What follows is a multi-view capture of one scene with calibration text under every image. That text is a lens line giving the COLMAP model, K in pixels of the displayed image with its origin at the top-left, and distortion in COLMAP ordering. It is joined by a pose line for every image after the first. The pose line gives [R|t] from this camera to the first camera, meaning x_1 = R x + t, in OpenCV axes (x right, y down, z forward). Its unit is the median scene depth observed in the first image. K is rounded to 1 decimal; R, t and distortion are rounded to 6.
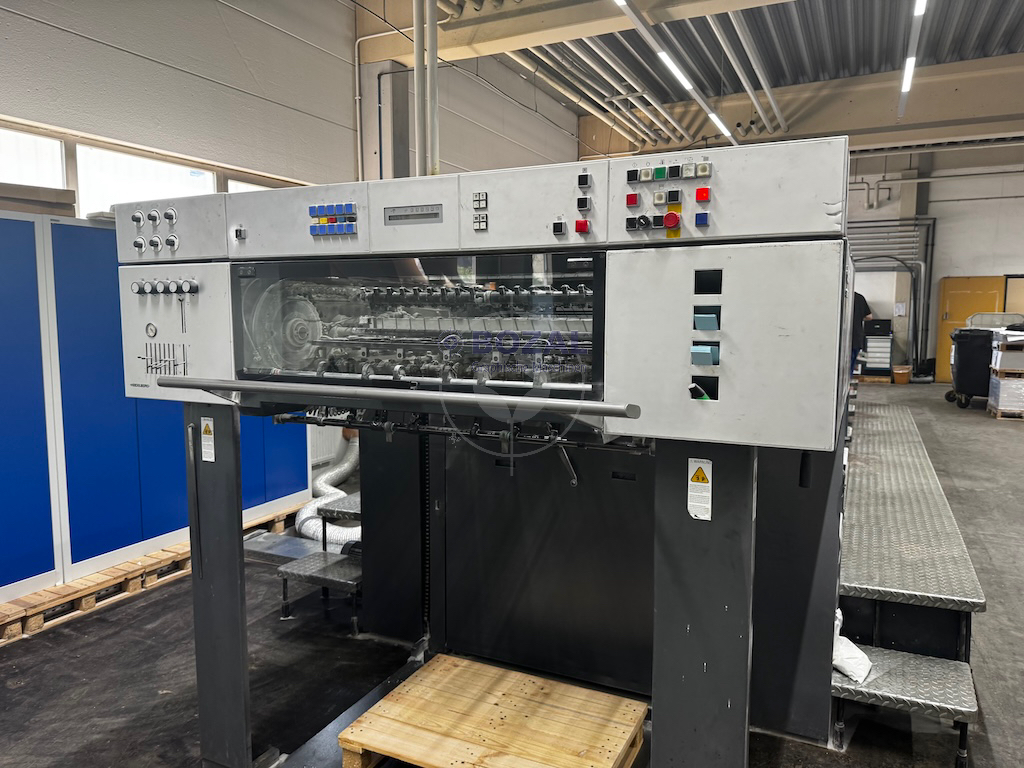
lens RADIAL K [[731.4, 0, 512.0], [0, 731.4, 384.0], [0, 0, 1]] dist [0.050962, -0.054624]
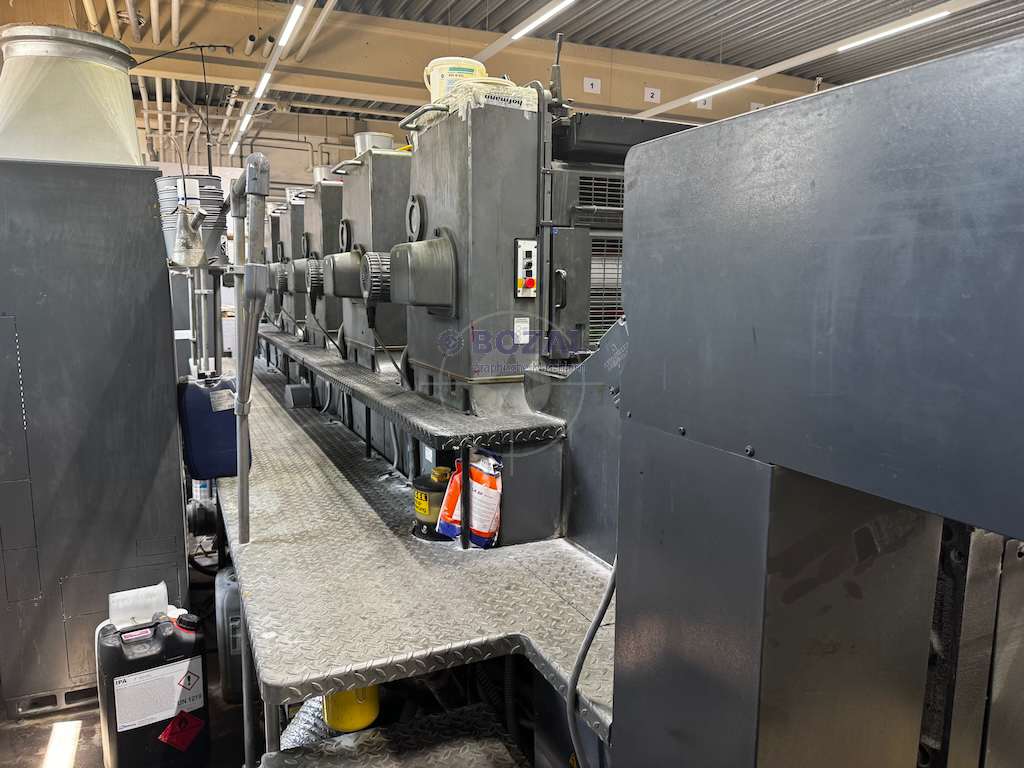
lens RADIAL K [[731.4, 0, 512.0], [0, 731.4, 384.0], [0, 0, 1]] dist [0.050962, -0.054624]
pose [[0.637633, -0.106797, 0.762901, -0.445635], [0.075221, 0.994243, 0.076313, -0.083507], [-0.766659, 0.008726, 0.641996, 0.866544]]
